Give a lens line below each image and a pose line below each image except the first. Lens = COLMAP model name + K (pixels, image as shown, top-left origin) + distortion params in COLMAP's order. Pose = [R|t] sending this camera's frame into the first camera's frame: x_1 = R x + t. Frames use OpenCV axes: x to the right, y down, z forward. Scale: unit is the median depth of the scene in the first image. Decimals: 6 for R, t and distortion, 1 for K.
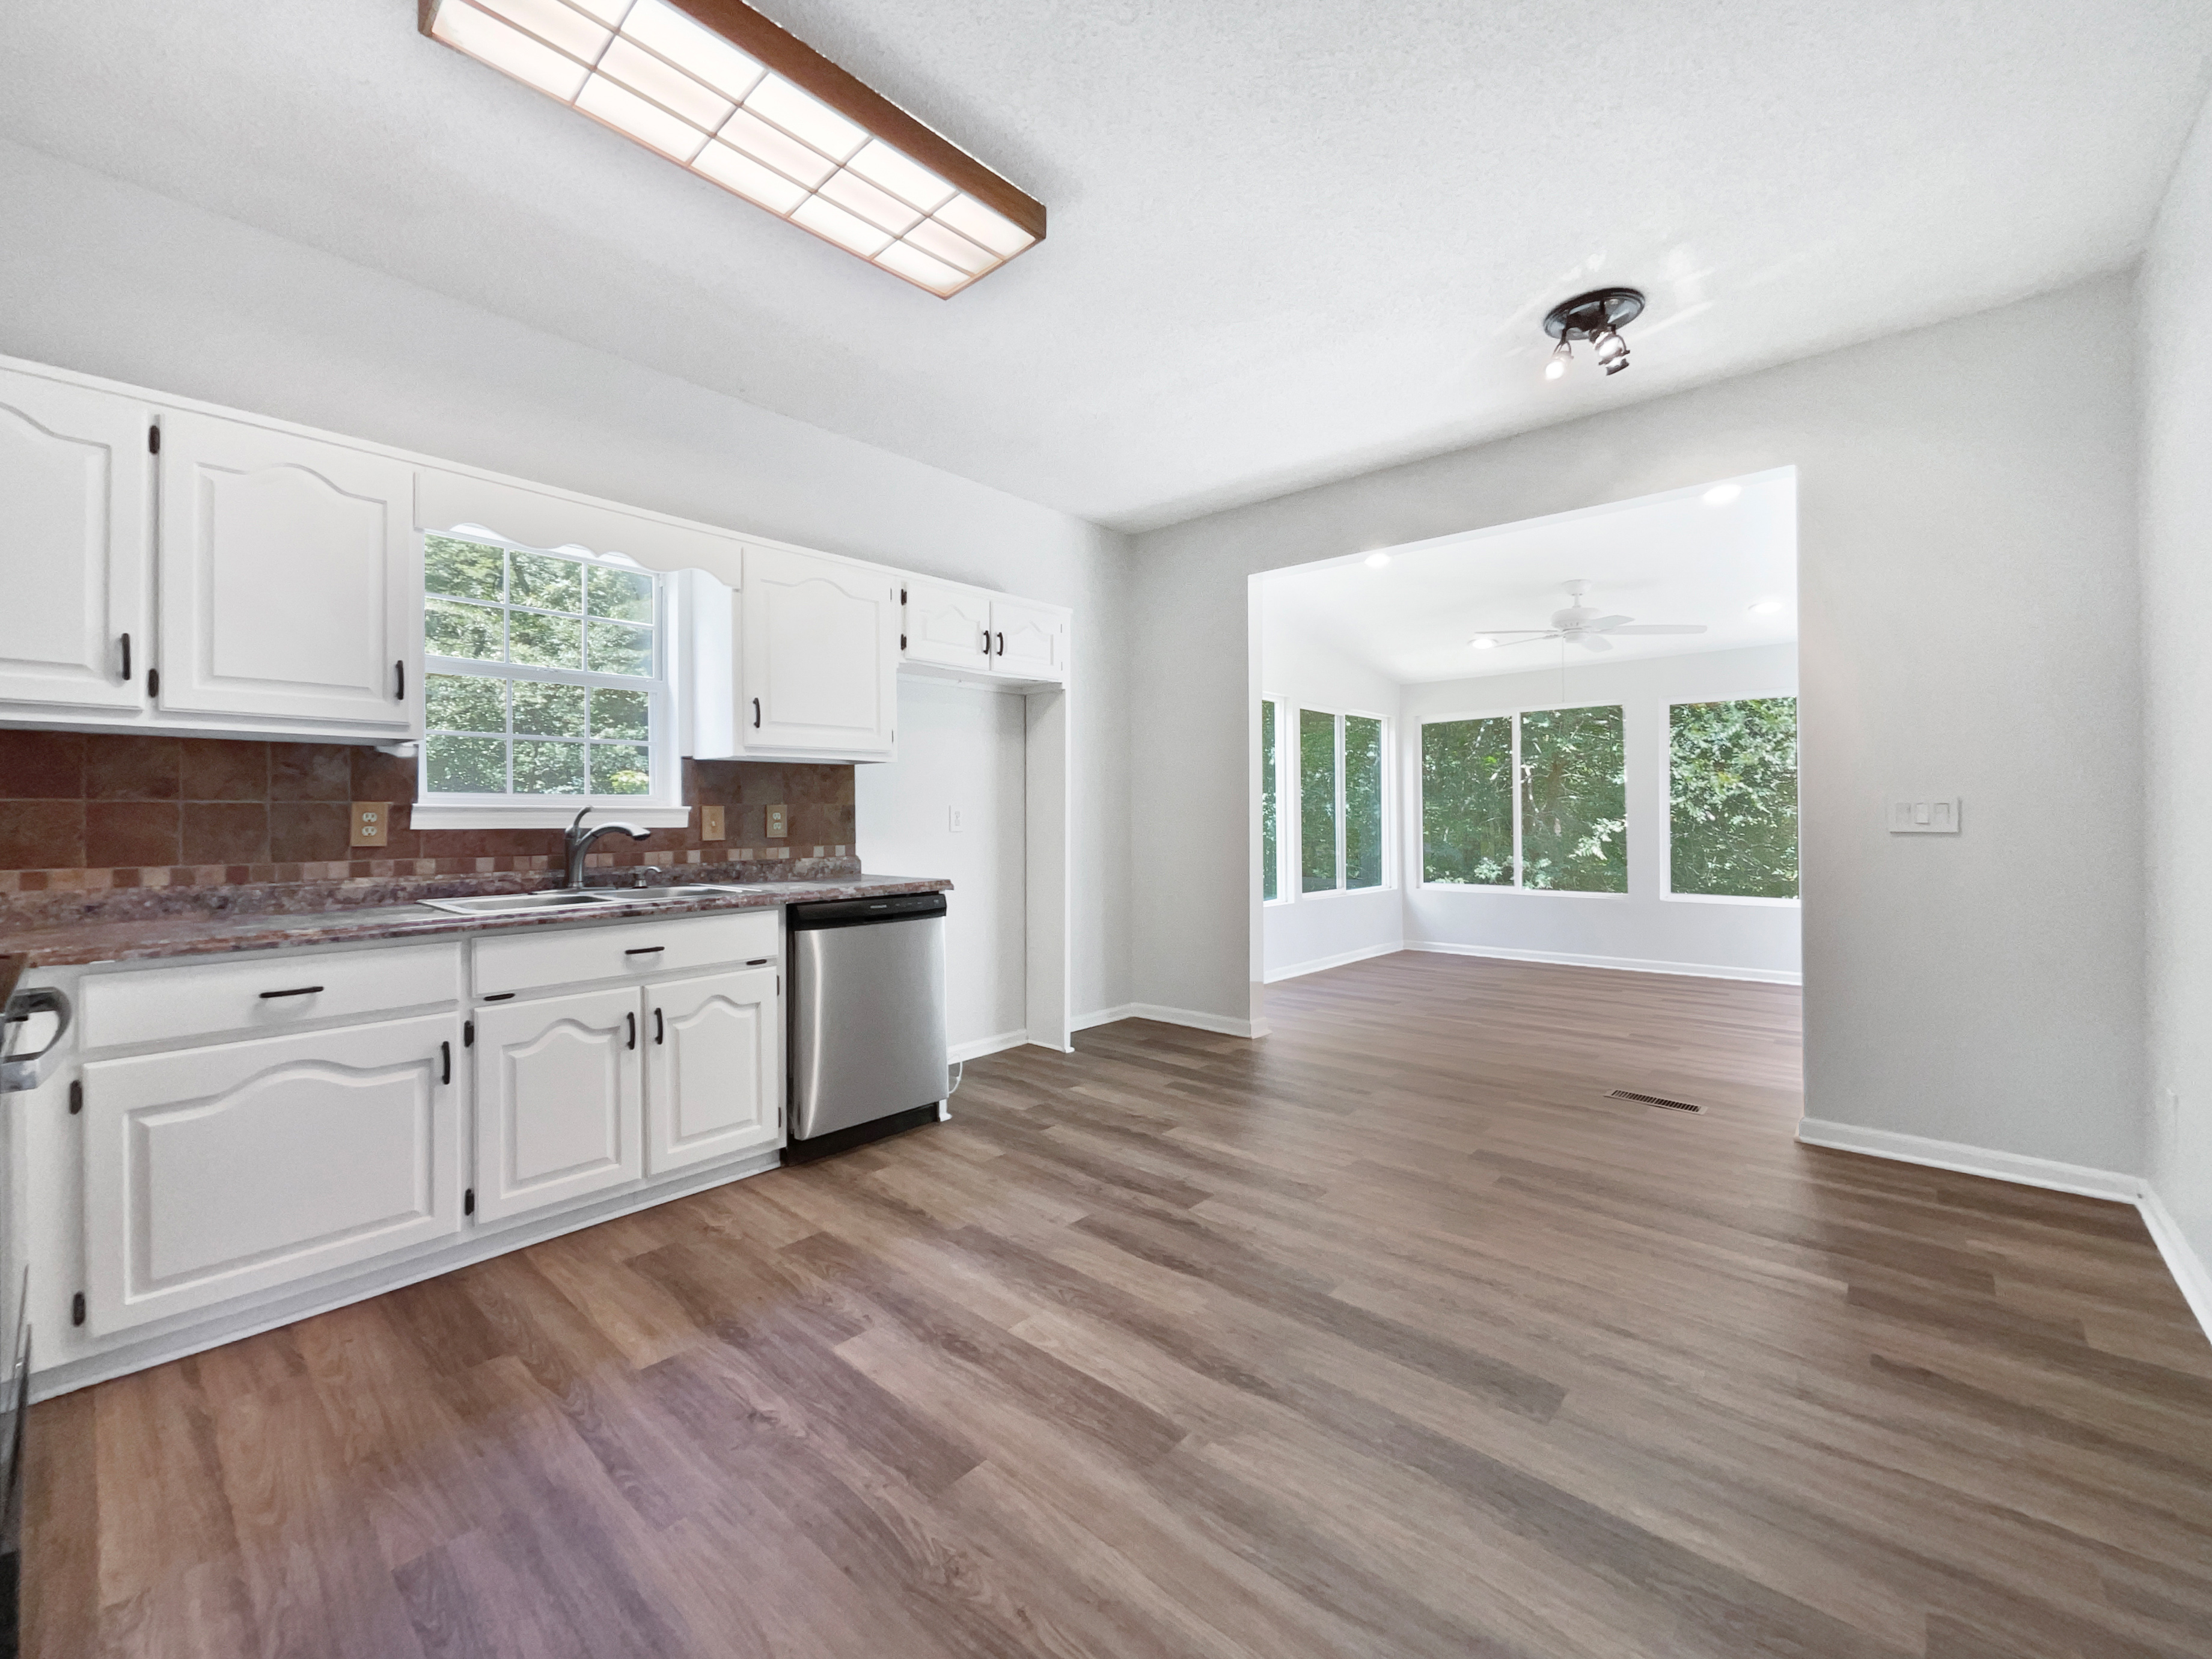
lens RADIAL K [[906.4, 0, 1111.2], [0, 906.4, 804.3], [0, 0, 1]] dist [-0.000377, -0.000057]
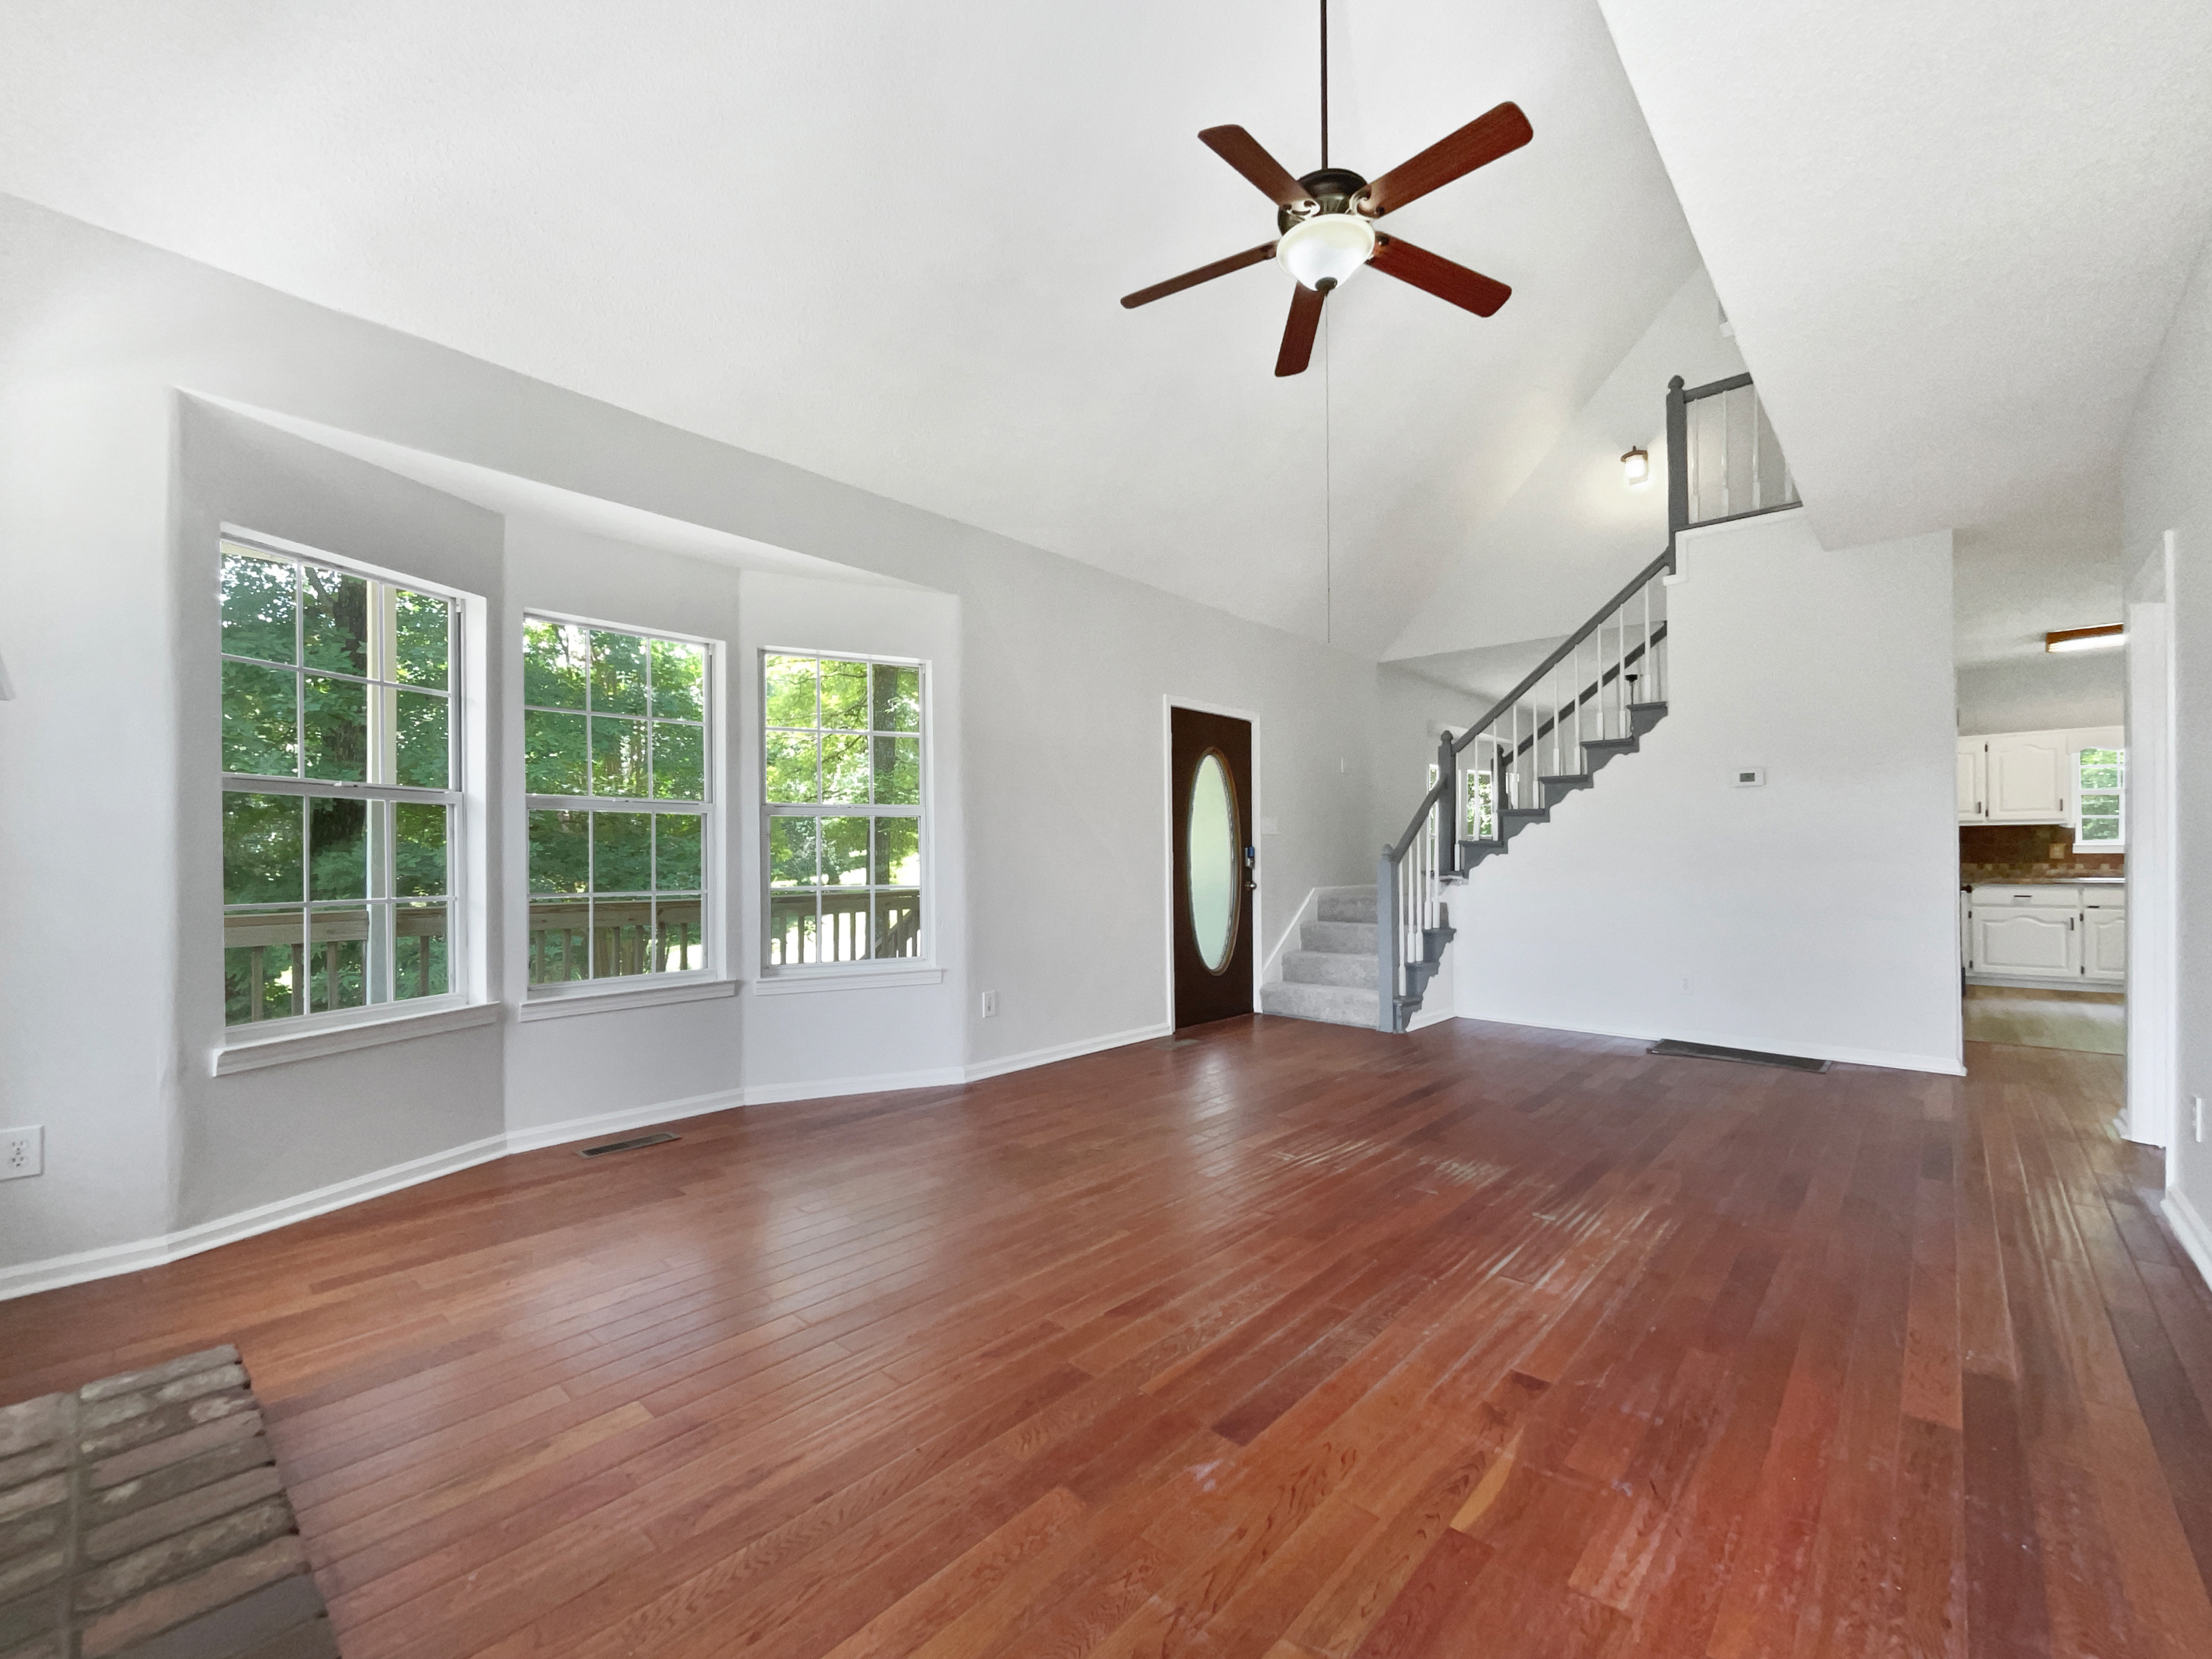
lens RADIAL K [[899.8, 0, 1104.7], [0, 899.8, 842.5], [0, 0, 1]] dist [-0.010500, -0.000181]
pose [[-0.035520, -0.006132, -0.999350, 2.248212], [0.014061, 0.999879, -0.006635, -0.032191], [0.999270, -0.014287, -0.035429, -2.054832]]
